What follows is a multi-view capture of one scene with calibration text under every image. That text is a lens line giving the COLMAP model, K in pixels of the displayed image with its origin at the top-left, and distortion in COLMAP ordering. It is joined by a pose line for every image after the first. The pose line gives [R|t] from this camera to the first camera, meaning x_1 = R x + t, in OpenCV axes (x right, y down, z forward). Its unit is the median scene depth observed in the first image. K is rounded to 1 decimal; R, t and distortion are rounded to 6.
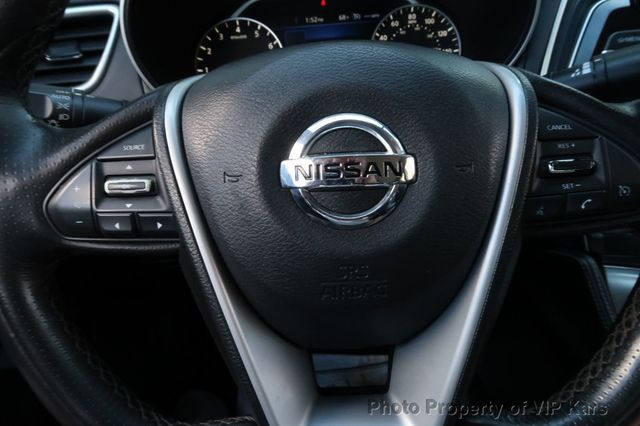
lens RADIAL K [[440.0, 0, 320.0], [0, 440.0, 213.0], [0, 0, 1]] dist [-0.022764, 0.003431]
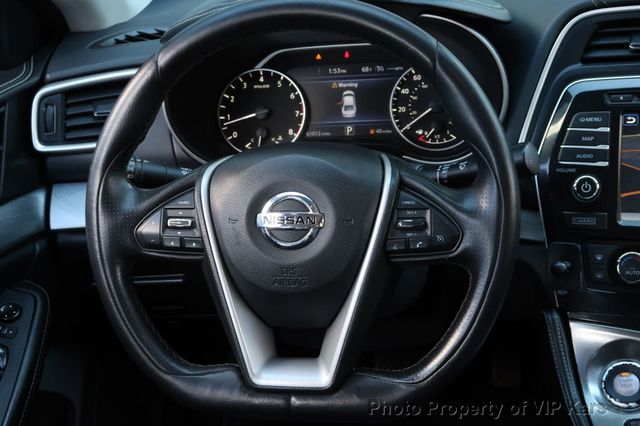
lens RADIAL K [[984.7, 0, 315.6], [0, 984.7, 212.0], [0, 0, 1]] dist [-0.016371, 0.044328]
pose [[0.986511, 0.048345, -0.156396, 0.310853], [-0.064817, 0.992671, -0.101995, 0.111389], [0.150319, 0.110756, 0.982414, -1.197236]]
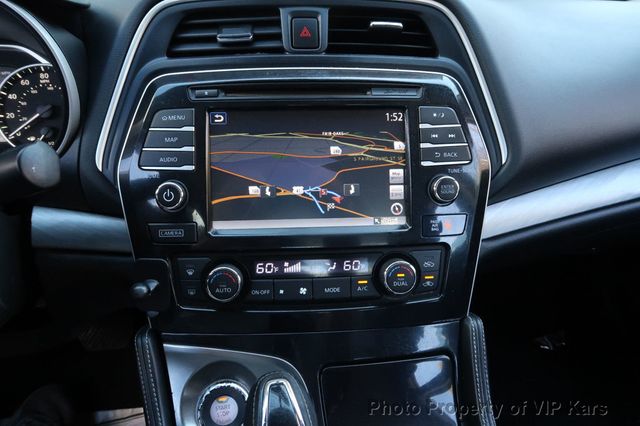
lens RADIAL K [[440.0, 0, 320.0], [0, 440.0, 213.0], [0, 0, 1]] dist [-0.022764, 0.003431]
pose [[0.984276, -0.001810, 0.176627, 0.644674], [0.011172, 0.998583, -0.052025, -0.092014], [-0.176283, 0.053180, 0.982902, -0.032215]]
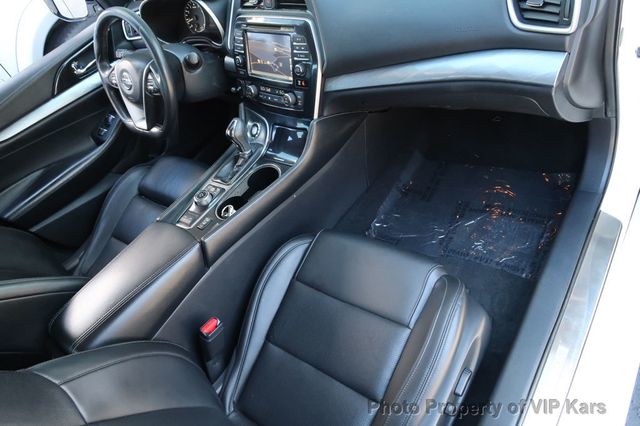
lens RADIAL K [[440.0, 0, 320.0], [0, 440.0, 213.0], [0, 0, 1]] dist [-0.022764, 0.003431]
pose [[0.777286, 0.294860, -0.555773, 2.411476], [-0.025959, 0.897654, 0.439935, -0.475327], [0.628611, -0.327528, 0.705388, -0.914959]]
